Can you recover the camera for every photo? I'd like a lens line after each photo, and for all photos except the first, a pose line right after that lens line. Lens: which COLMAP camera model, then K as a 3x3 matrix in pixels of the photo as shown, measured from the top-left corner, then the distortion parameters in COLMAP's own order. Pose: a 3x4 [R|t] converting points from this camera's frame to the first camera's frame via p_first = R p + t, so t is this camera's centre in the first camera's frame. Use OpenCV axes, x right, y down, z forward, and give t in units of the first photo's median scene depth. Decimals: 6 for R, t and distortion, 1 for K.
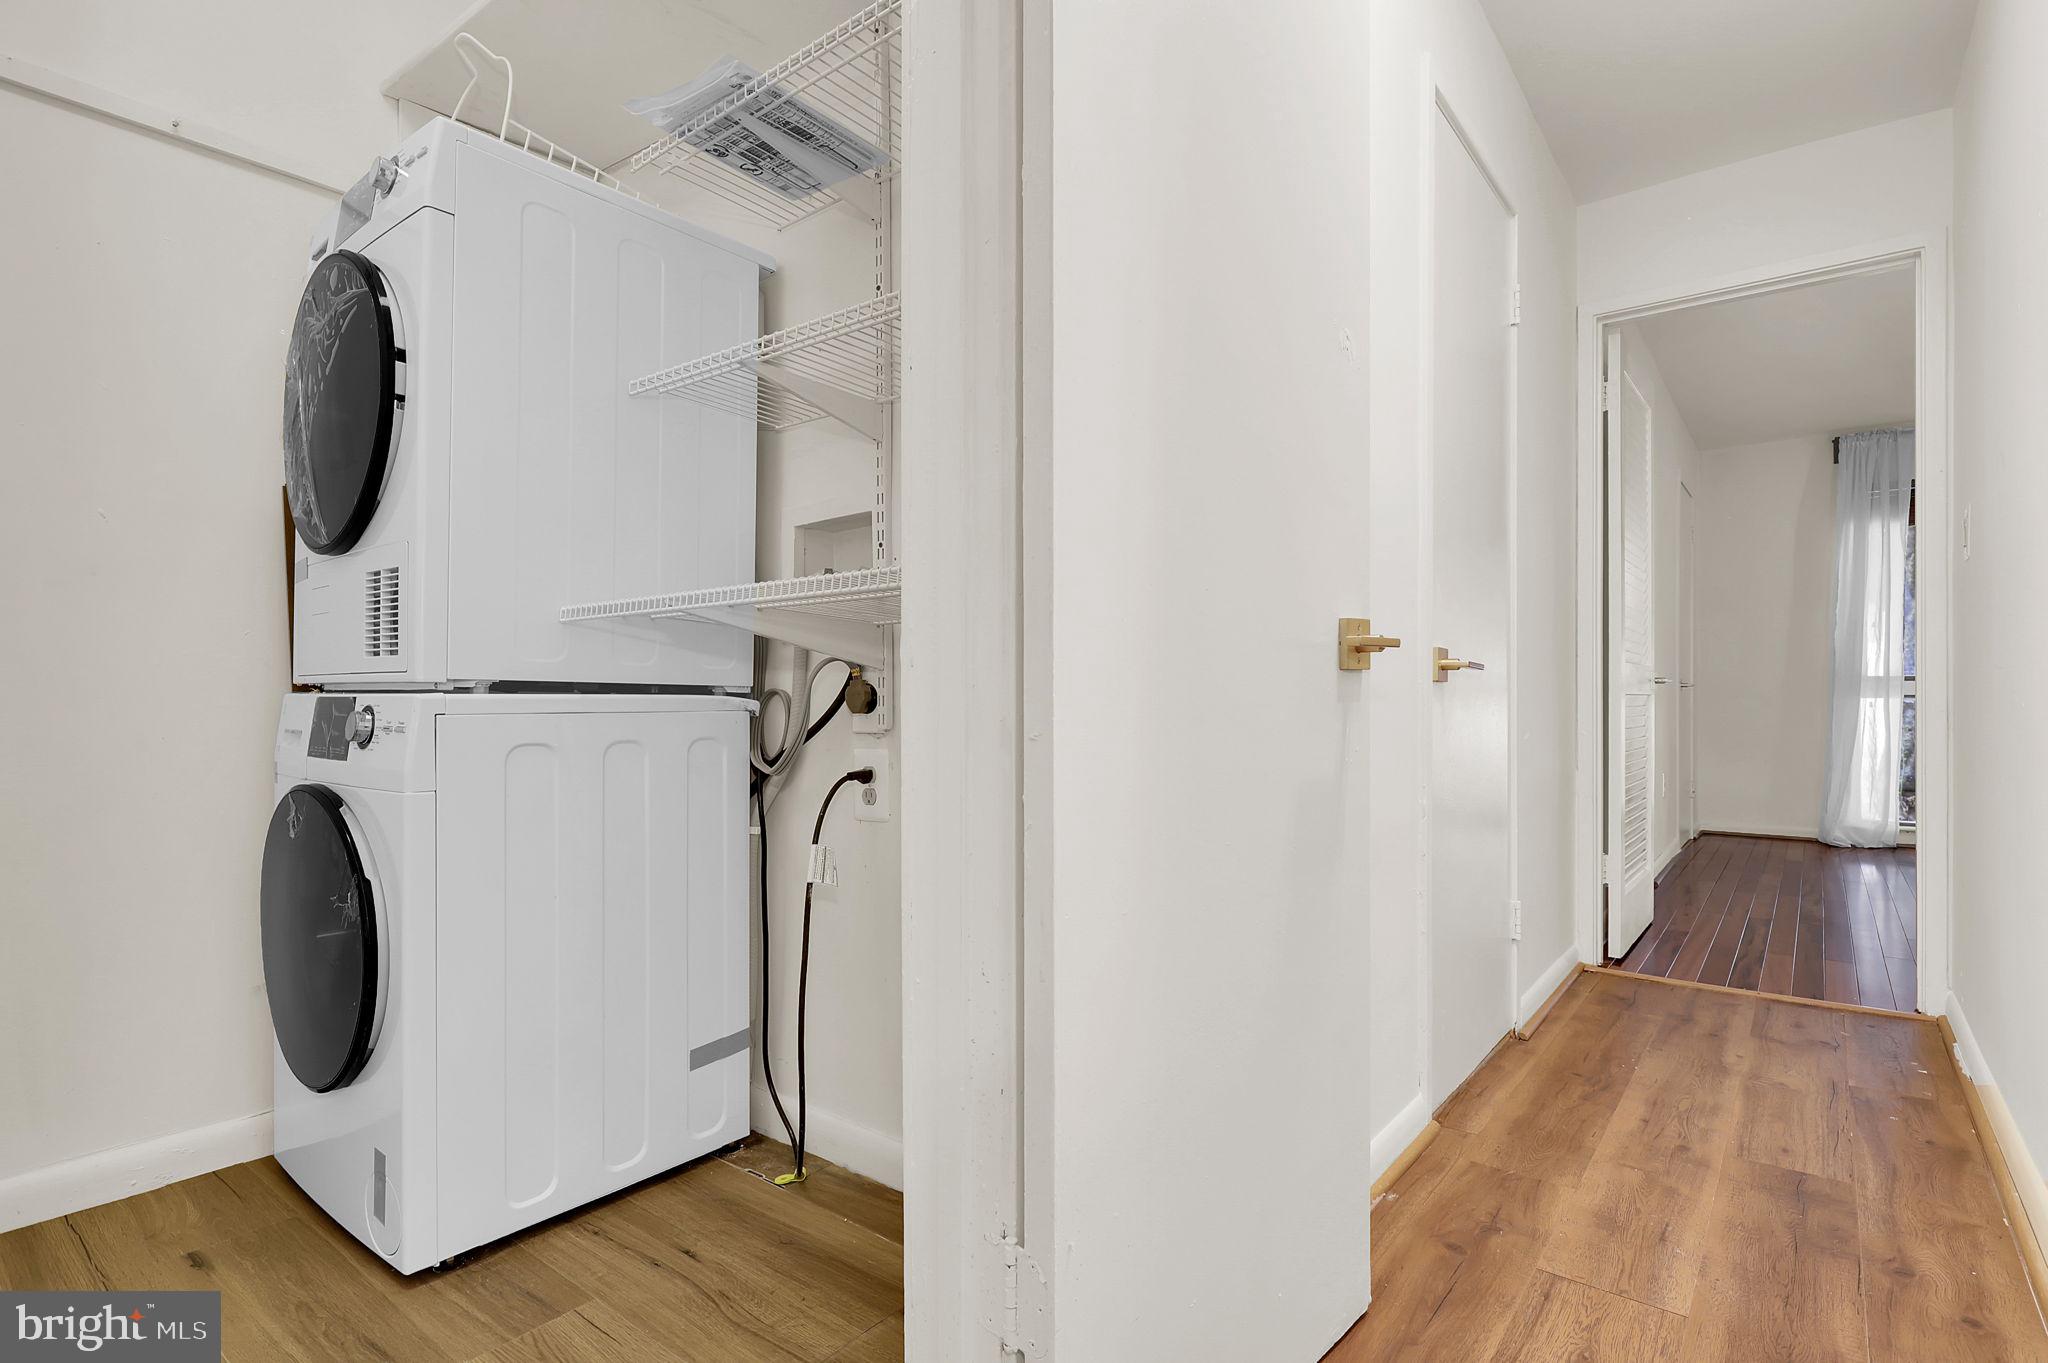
lens RADIAL K [[1025.0, 0, 1025.4], [0, 1025.0, 685.2], [0, 0, 1]] dist [0.004901, 0.000718]
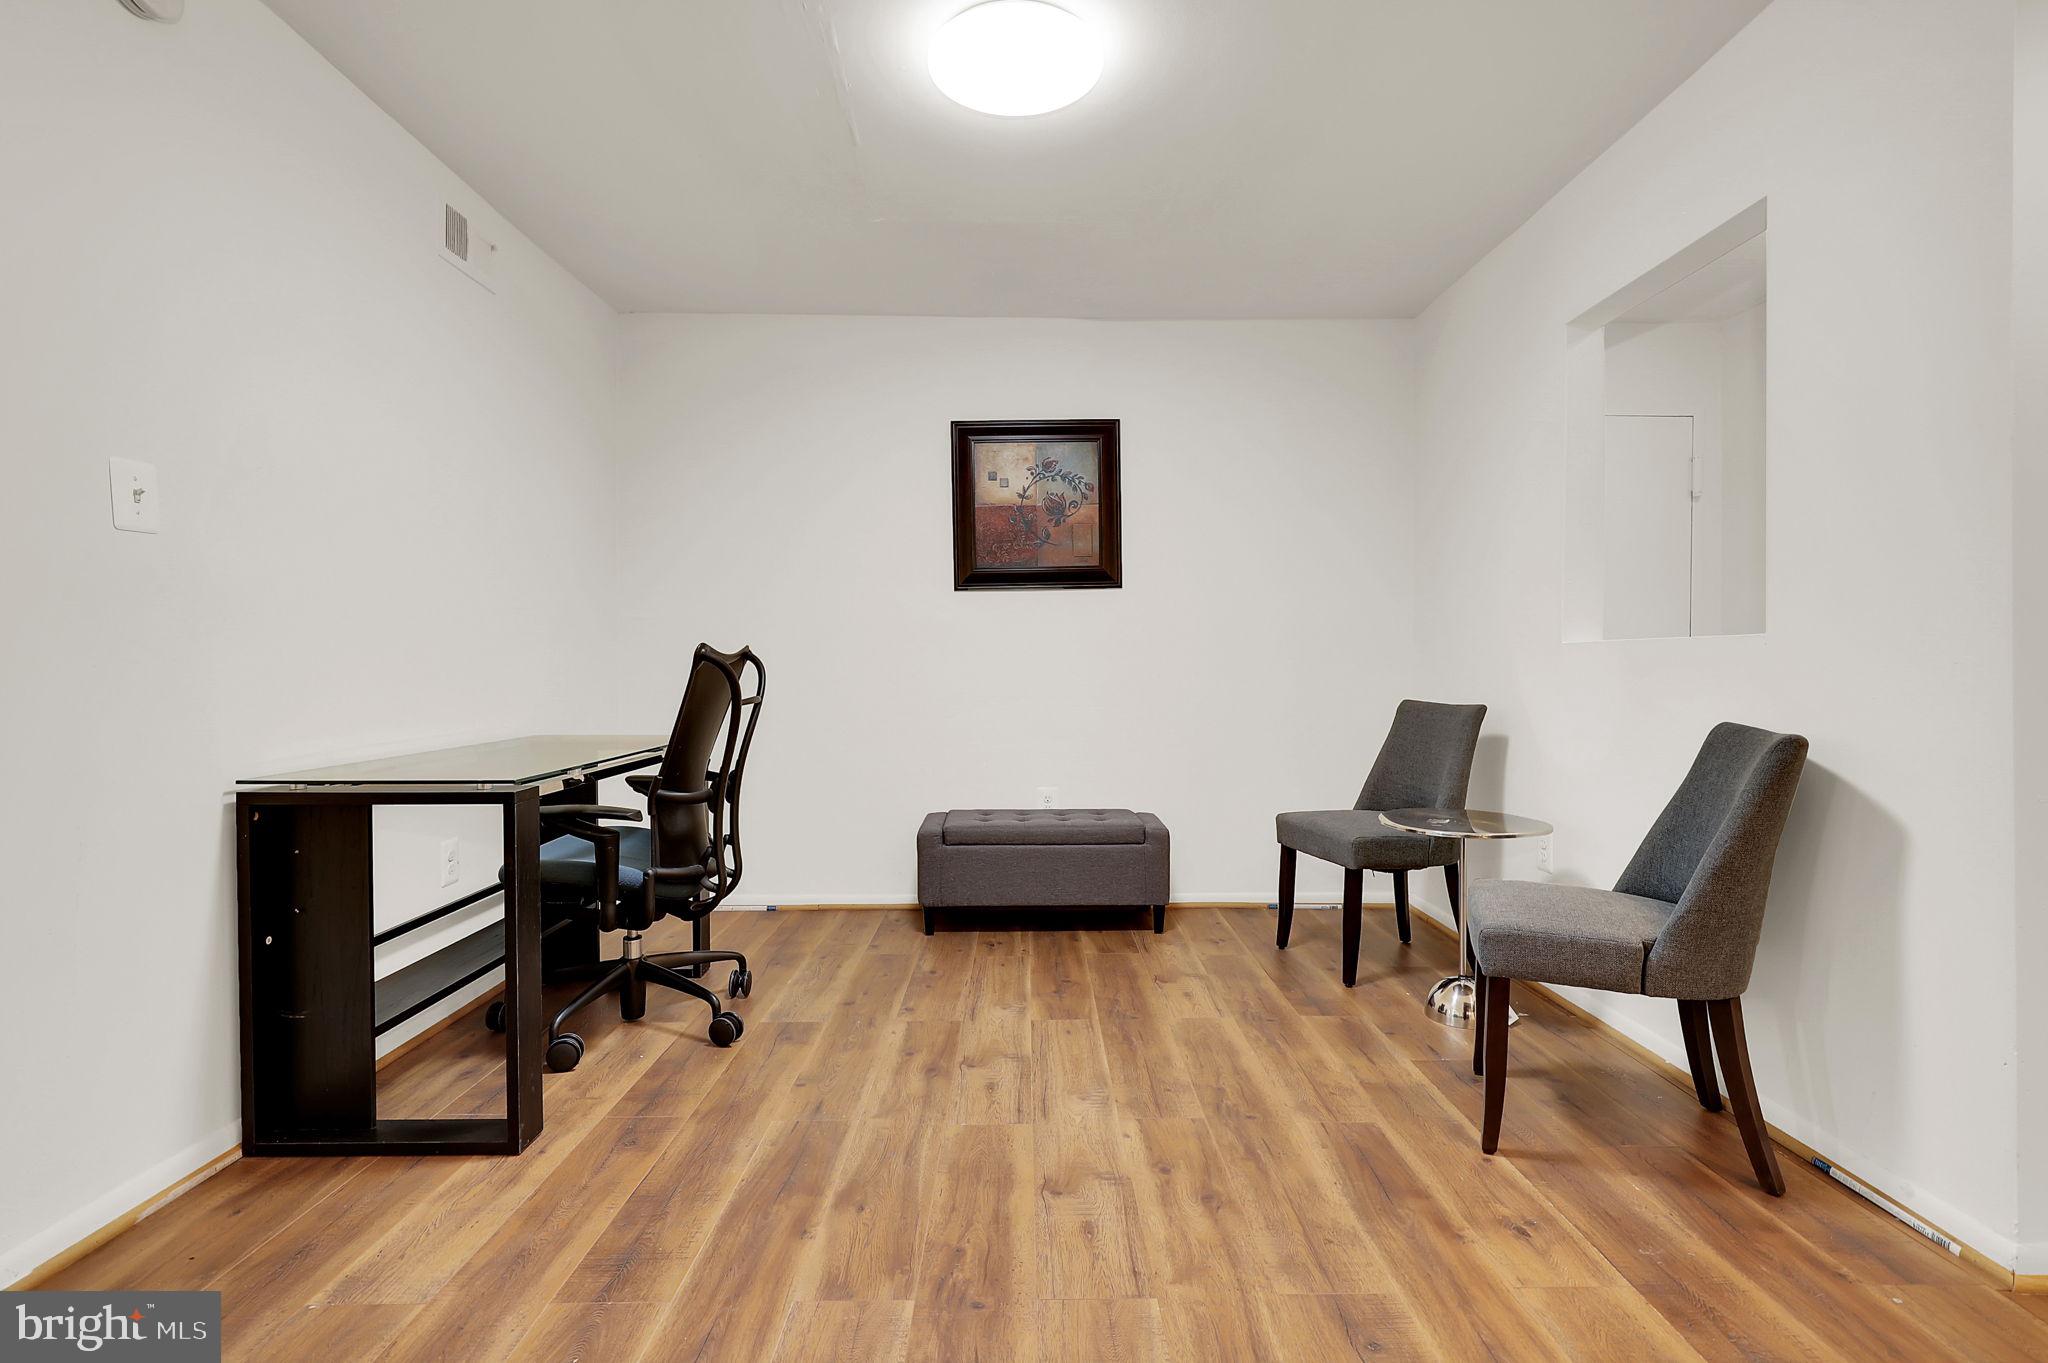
lens RADIAL K [[929.9, 0, 1032.9], [0, 929.9, 676.5], [0, 0, 1]] dist [0.004744, -0.001067]
pose [[-0.779365, 0.008402, -0.626513, 1.174983], [-0.002816, 0.999853, 0.016913, -0.047856], [0.626563, 0.014946, -0.779227, 1.465503]]
